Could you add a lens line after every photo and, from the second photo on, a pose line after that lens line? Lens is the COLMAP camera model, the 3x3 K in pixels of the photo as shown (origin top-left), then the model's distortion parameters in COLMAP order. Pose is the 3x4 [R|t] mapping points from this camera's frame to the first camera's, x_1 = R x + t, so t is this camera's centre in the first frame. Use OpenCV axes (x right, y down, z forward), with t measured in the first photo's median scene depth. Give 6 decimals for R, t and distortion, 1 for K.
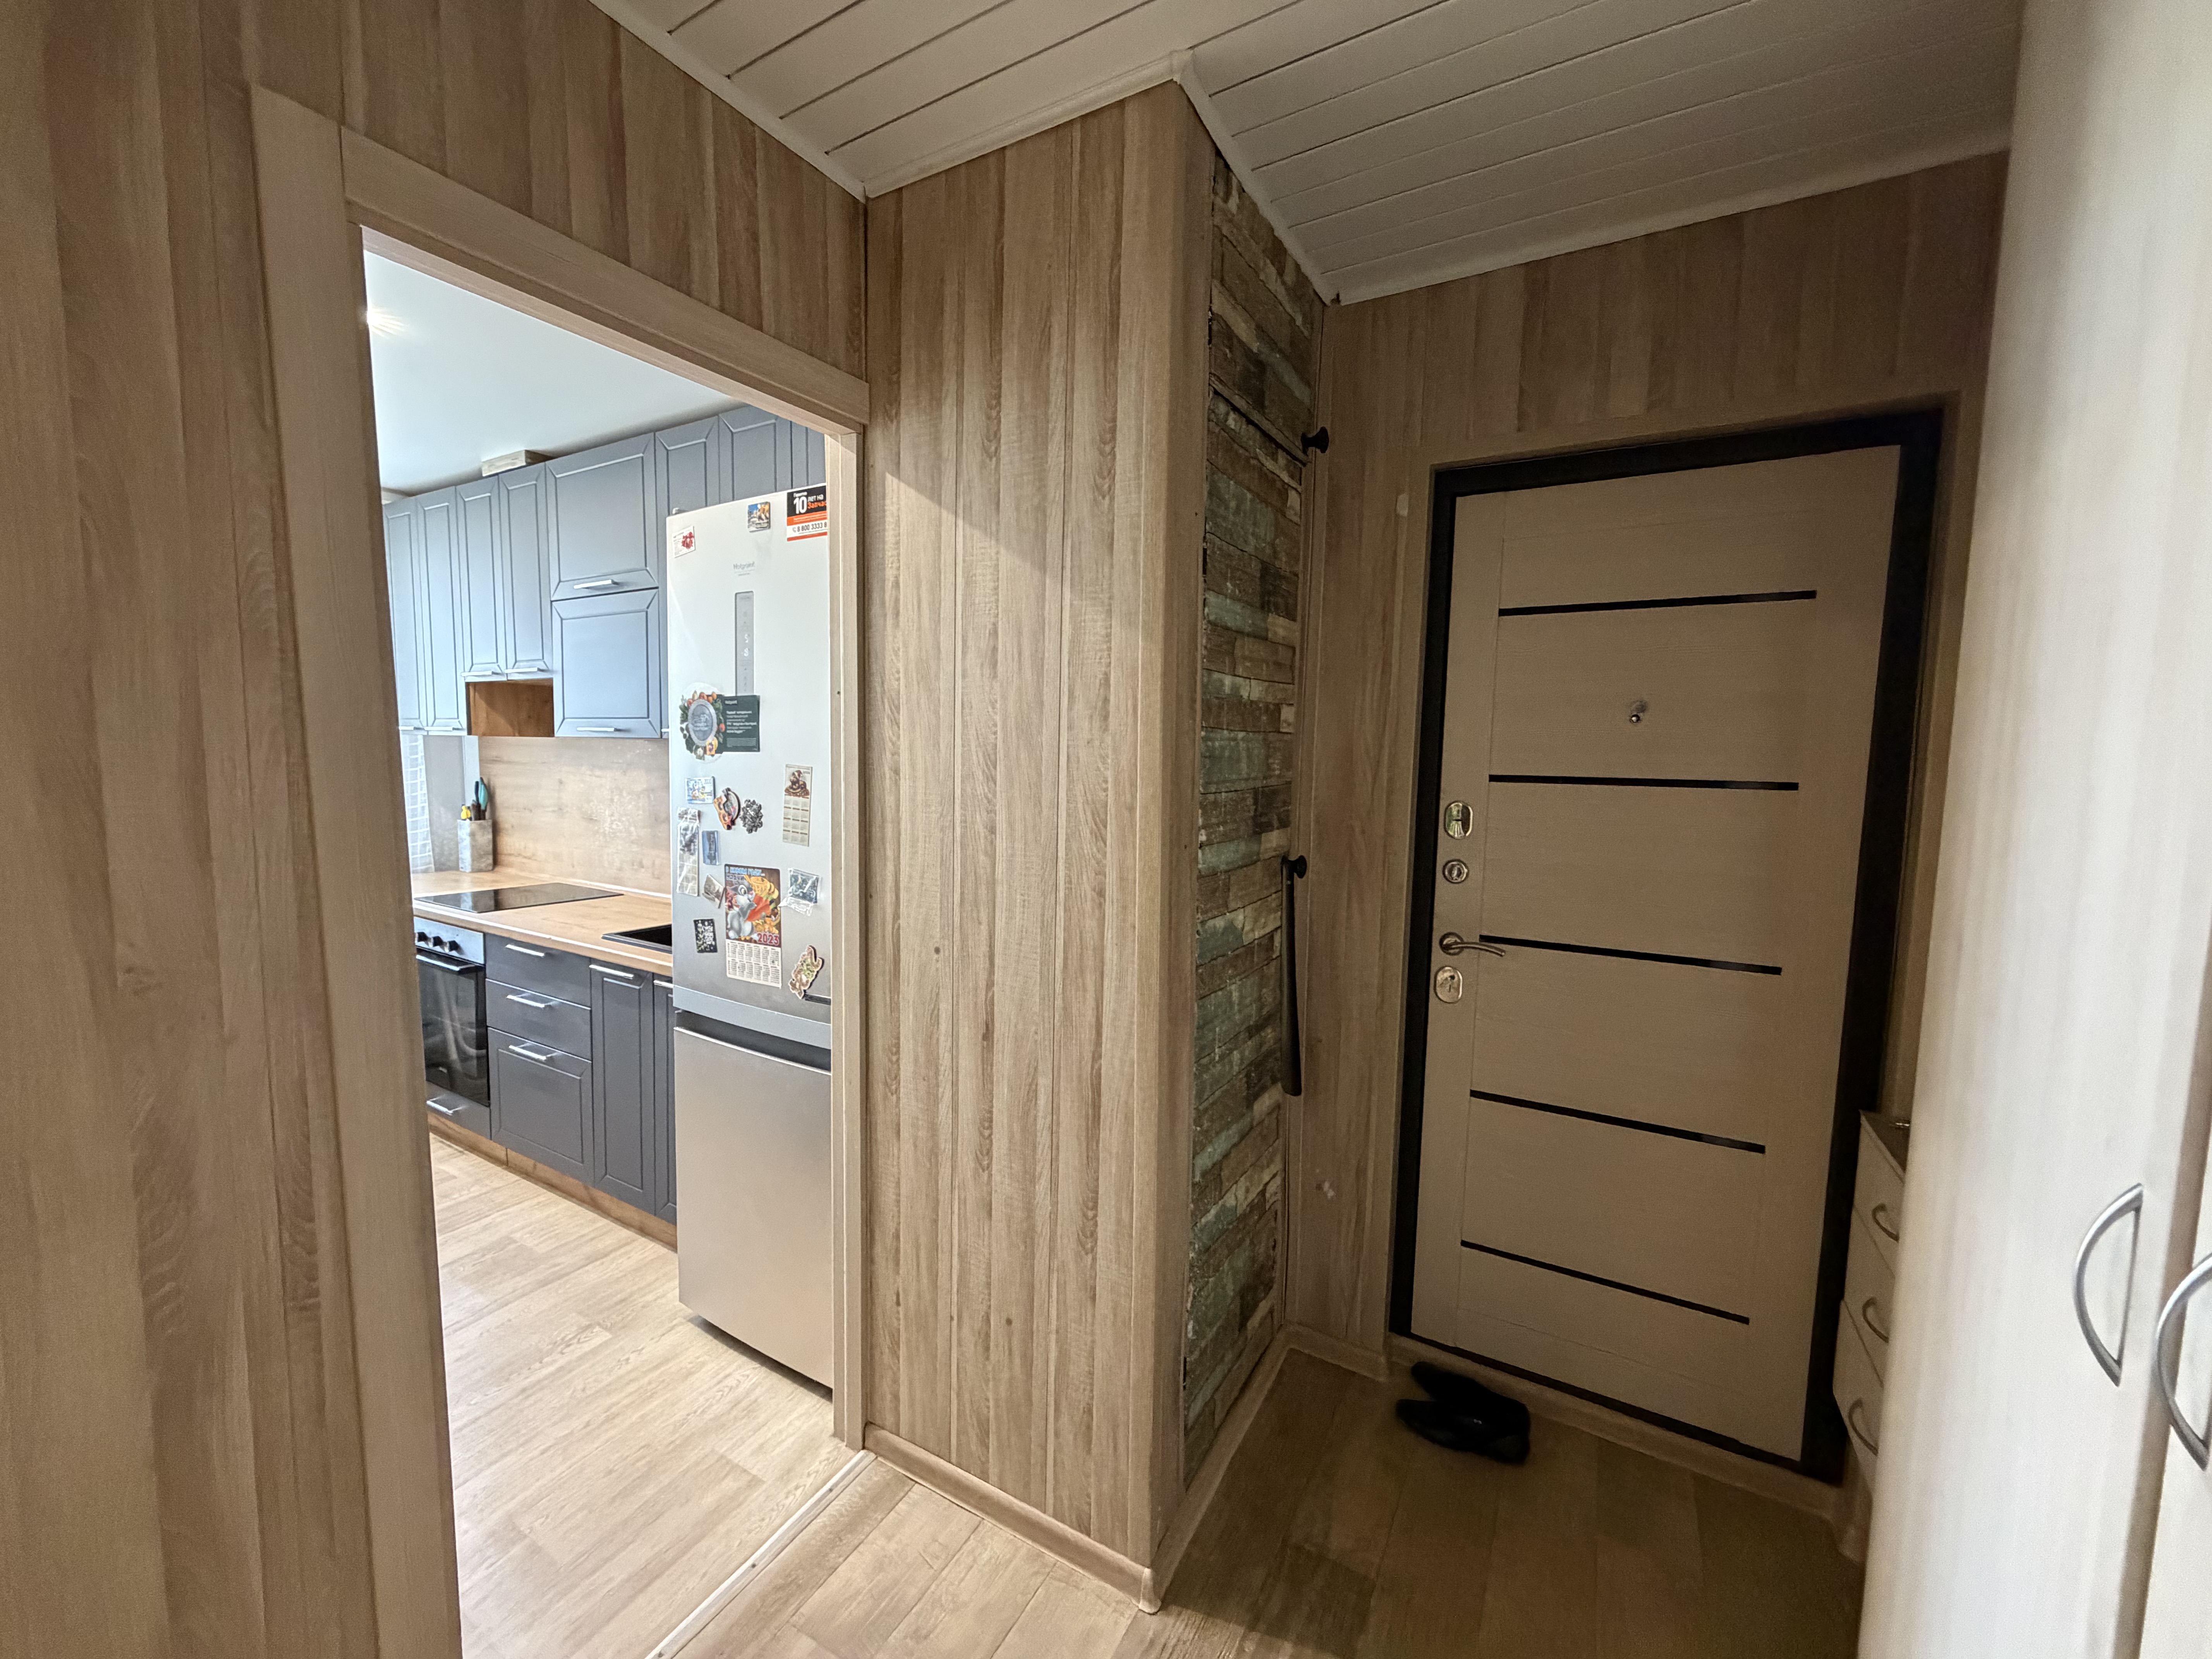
lens RADIAL K [[886.0, 0, 1088.4], [0, 886.0, 832.9], [0, 0, 1]] dist [0.000814, 0.000446]
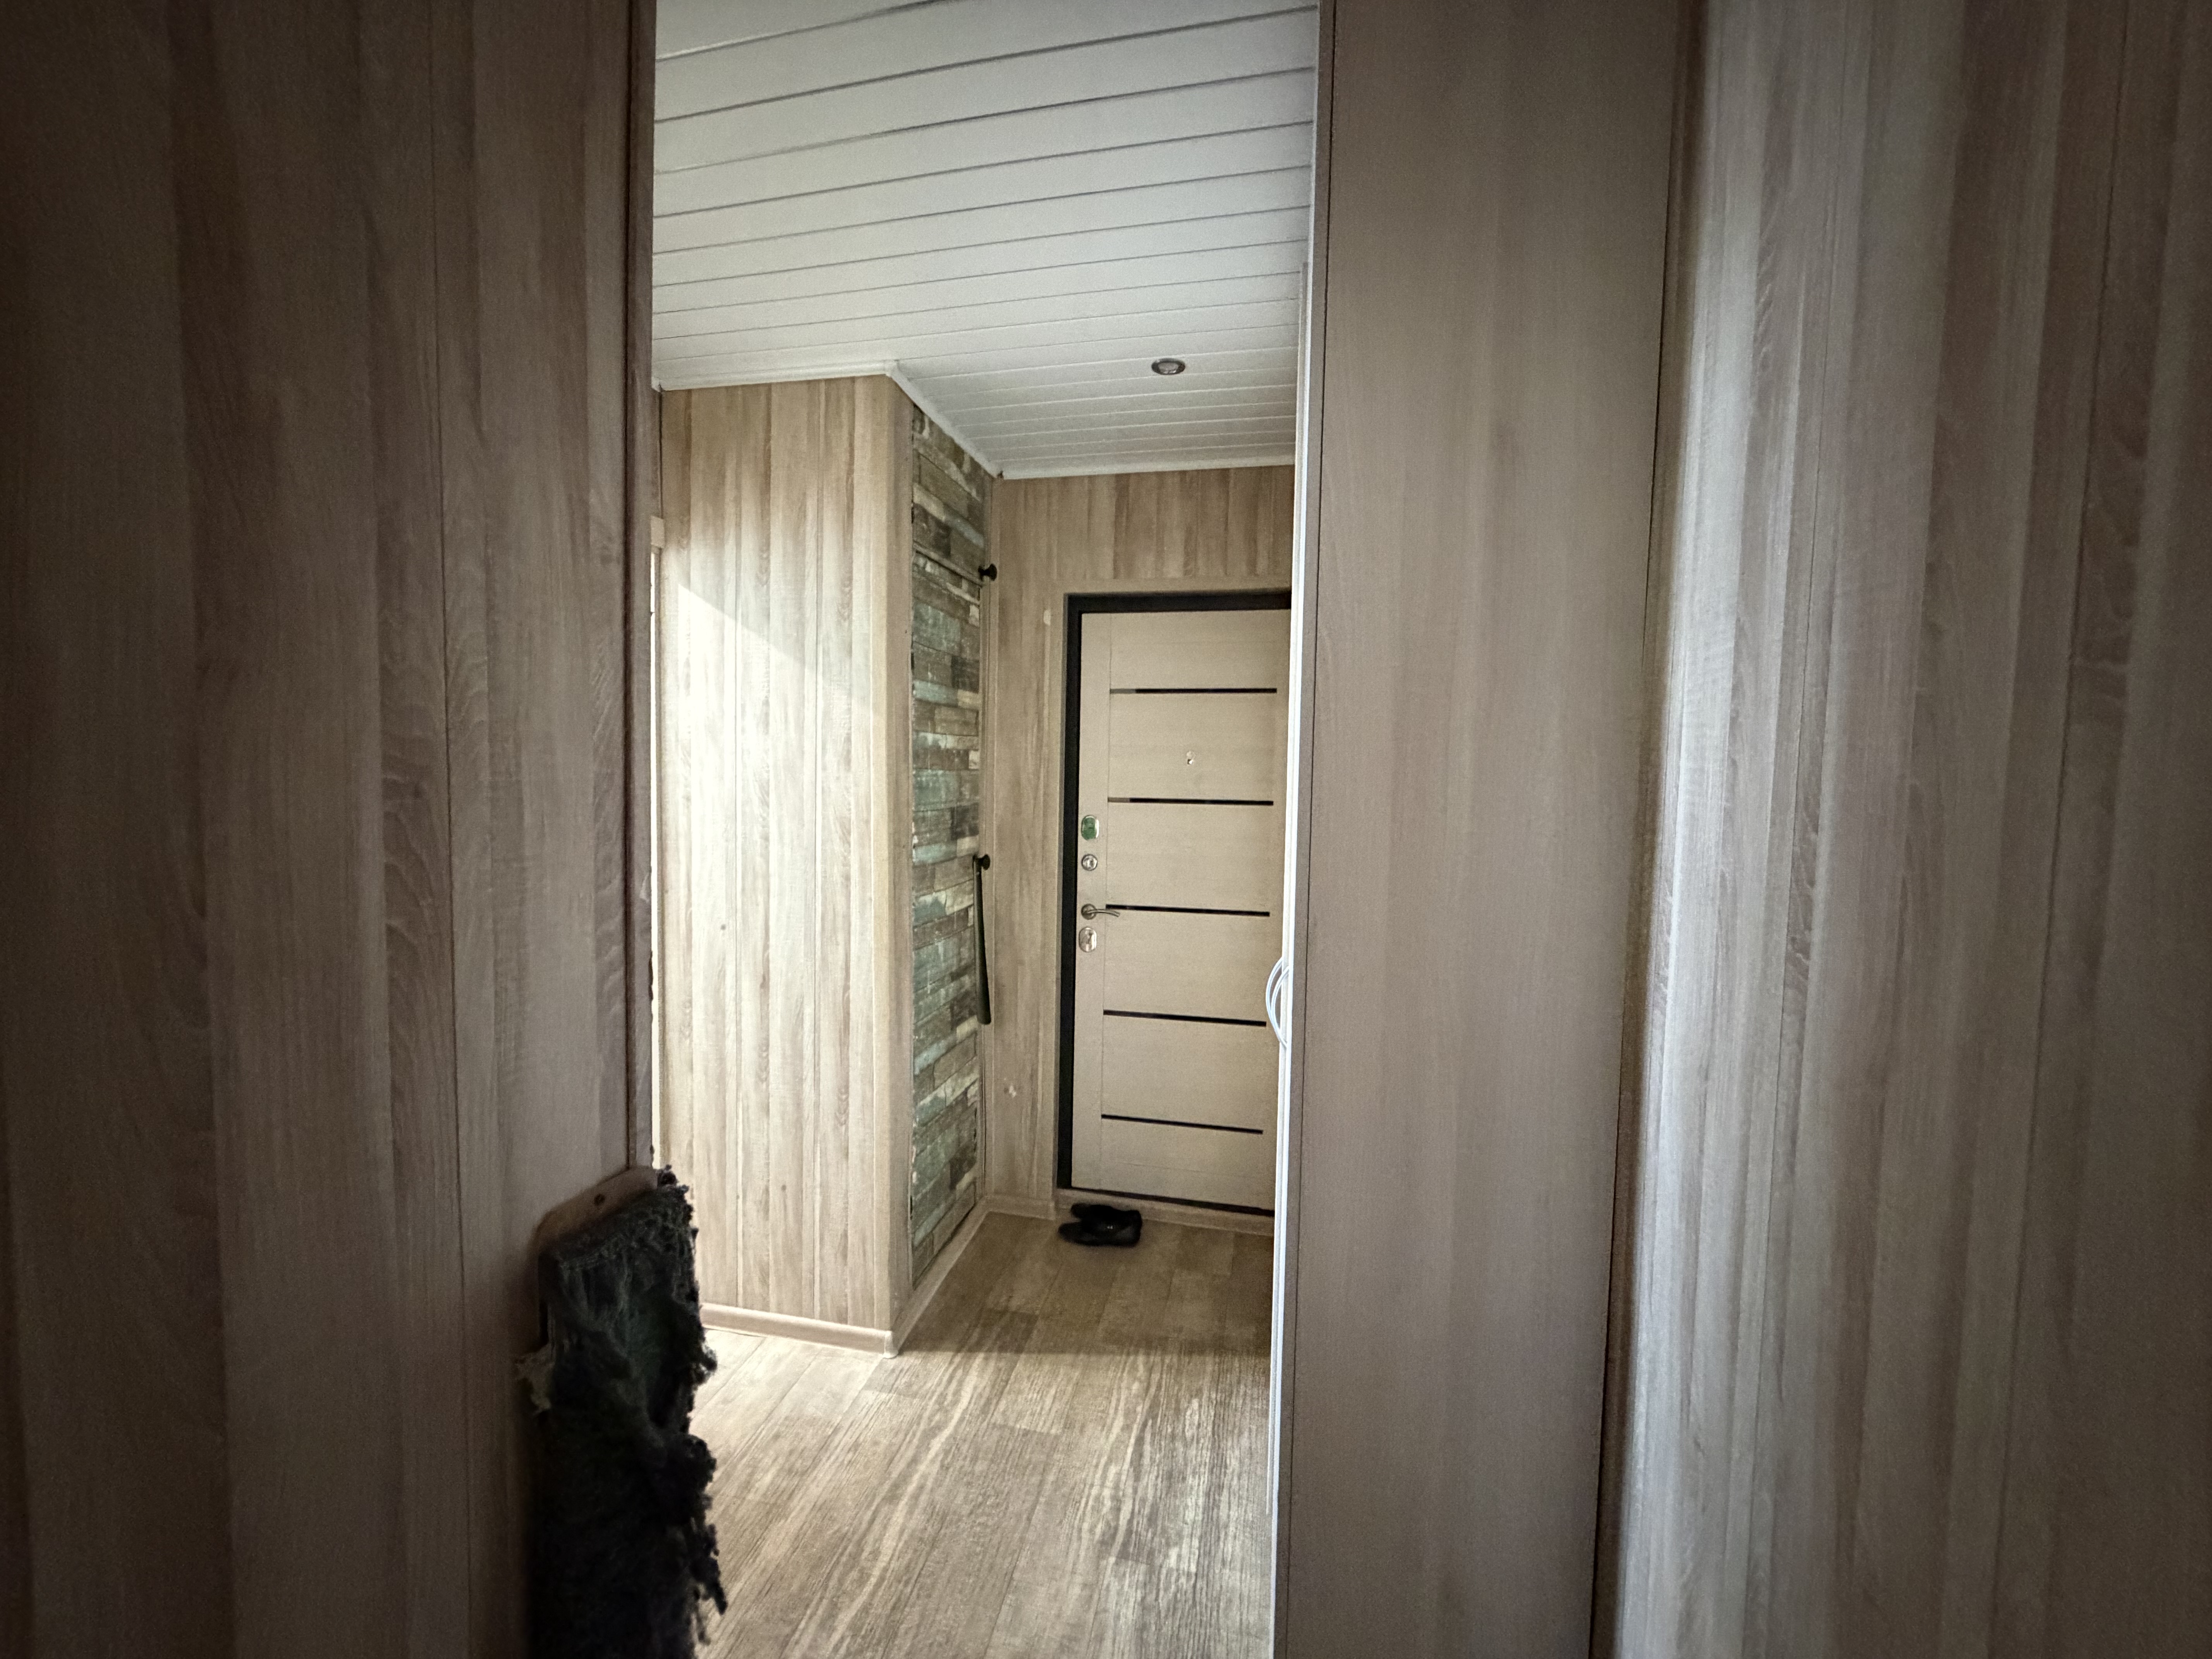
lens RADIAL K [[886.0, 0, 1100.1], [0, 886.0, 829.3], [0, 0, 1]] dist [0.000814, 0.000446]
pose [[0.947113, -0.018565, 0.320362, -0.052516], [0.026769, 0.999416, -0.021221, 0.024159], [-0.319781, 0.028675, 0.947058, -0.495907]]
